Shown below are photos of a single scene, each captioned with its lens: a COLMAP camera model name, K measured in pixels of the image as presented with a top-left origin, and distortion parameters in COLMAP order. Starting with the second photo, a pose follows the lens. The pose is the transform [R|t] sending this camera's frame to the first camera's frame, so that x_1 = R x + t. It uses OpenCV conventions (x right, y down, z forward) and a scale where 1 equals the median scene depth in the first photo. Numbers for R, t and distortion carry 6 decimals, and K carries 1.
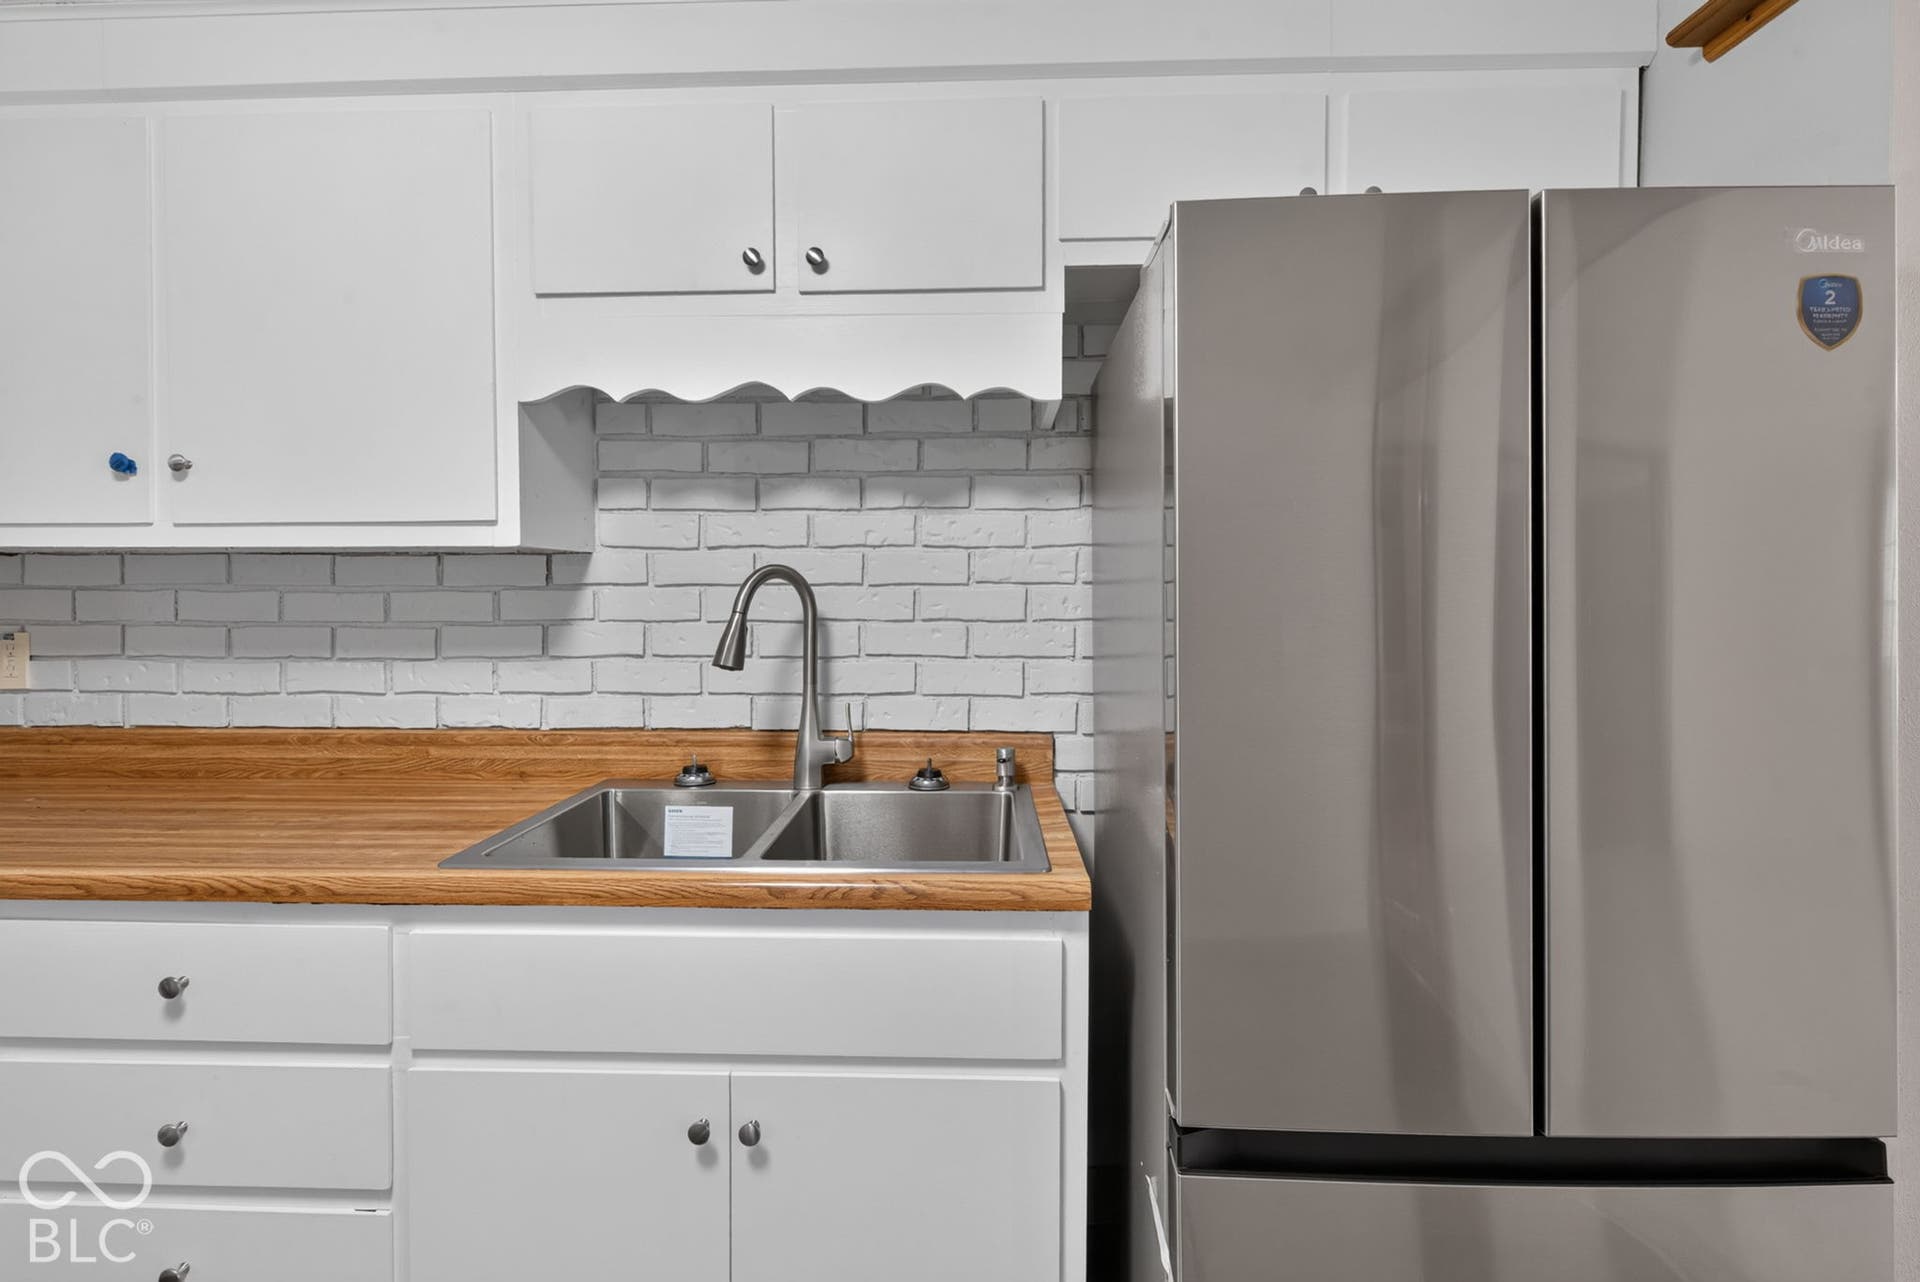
lens RADIAL K [[878.0, 0, 947.6], [0, 878.0, 607.2], [0, 0, 1]] dist [0.005962, -0.000913]
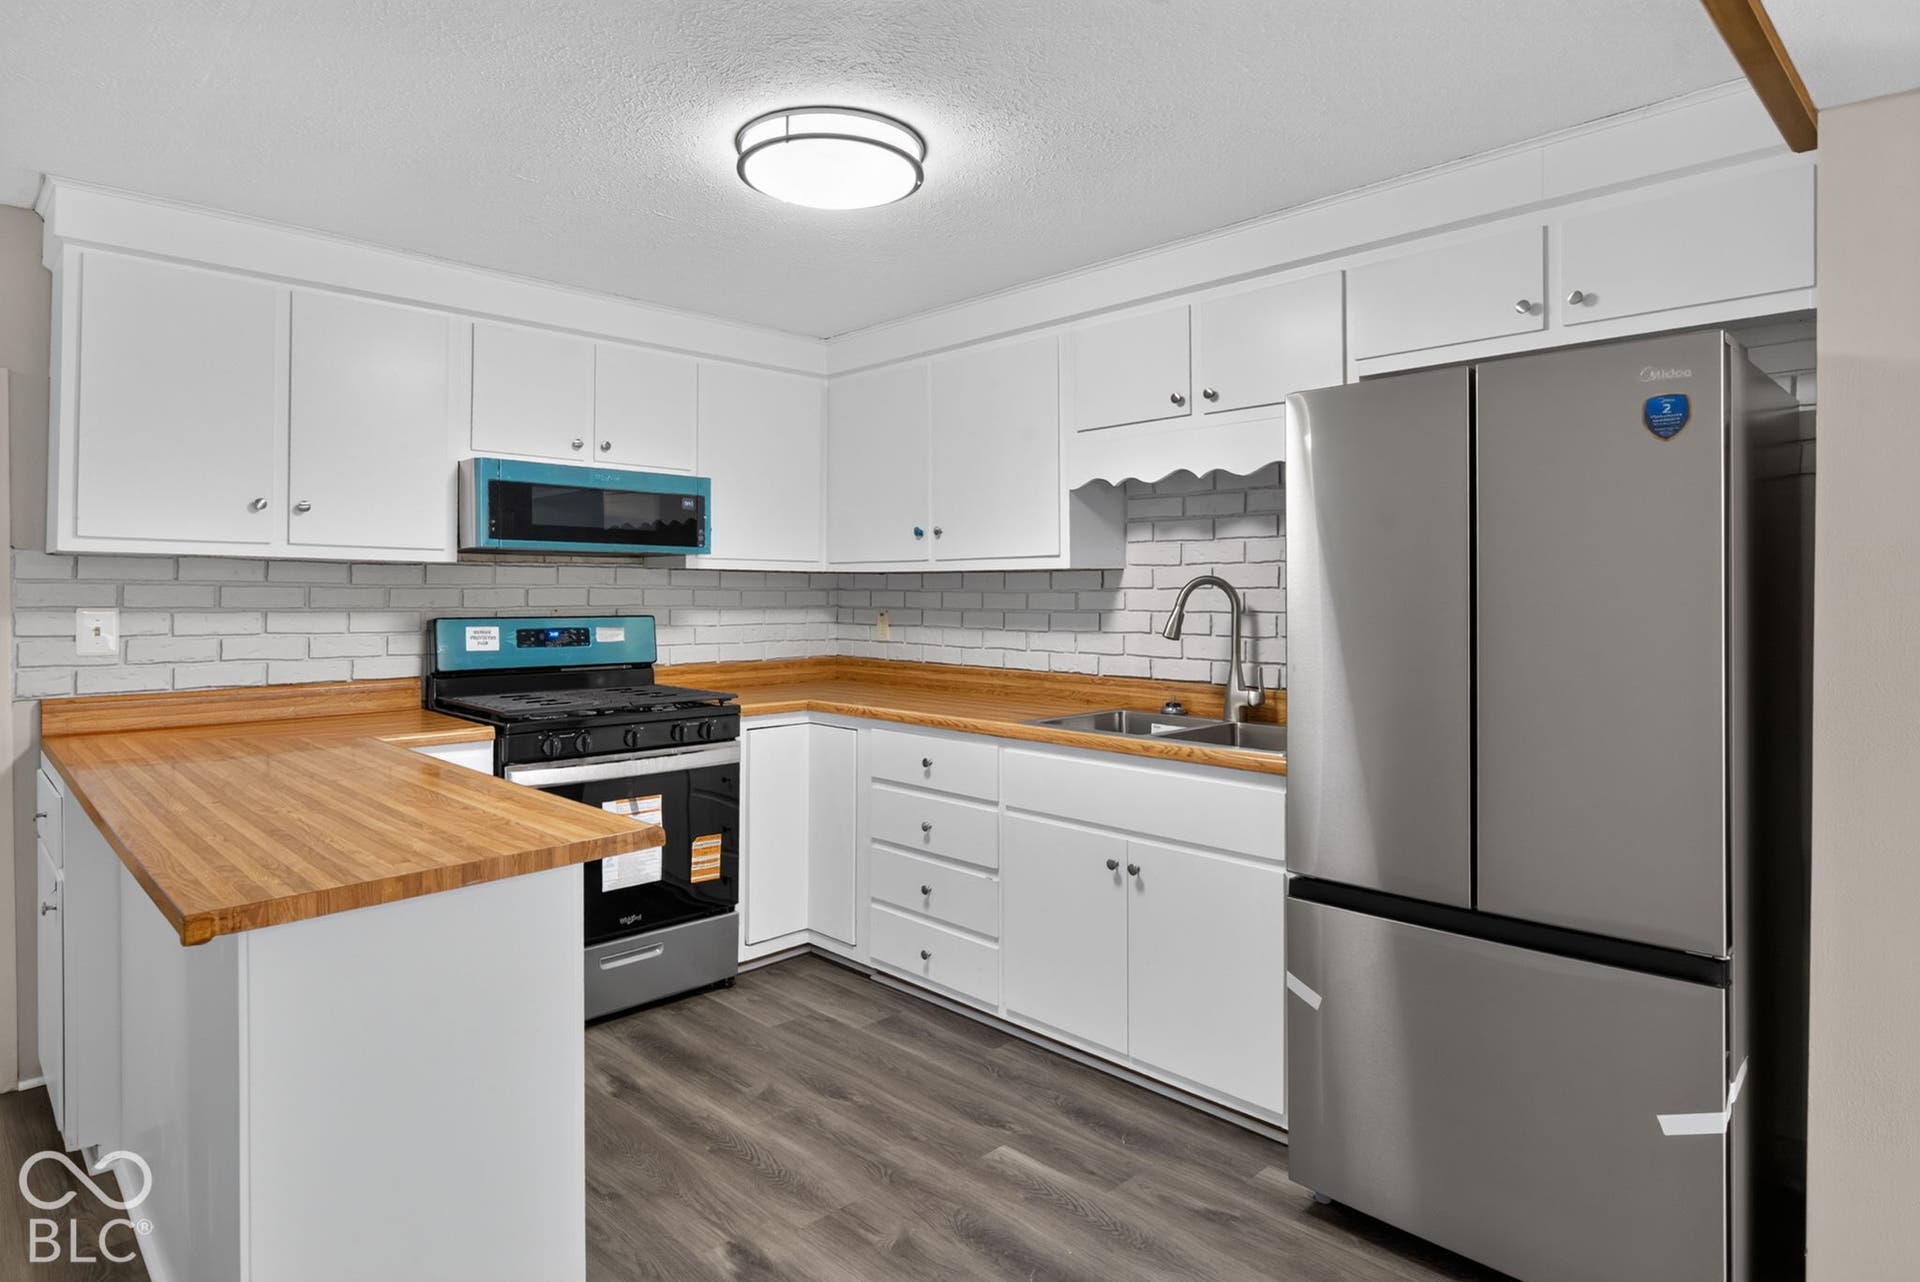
lens RADIAL K [[1062.0, 0, 953.4], [0, 1062.0, 637.4], [0, 0, 1]] dist [-0.000156, -0.003180]
pose [[0.726662, 0.029846, -0.686346, 0.733887], [-0.010039, 0.999410, 0.032831, 0.004009], [0.686922, -0.016967, 0.726533, -0.663896]]
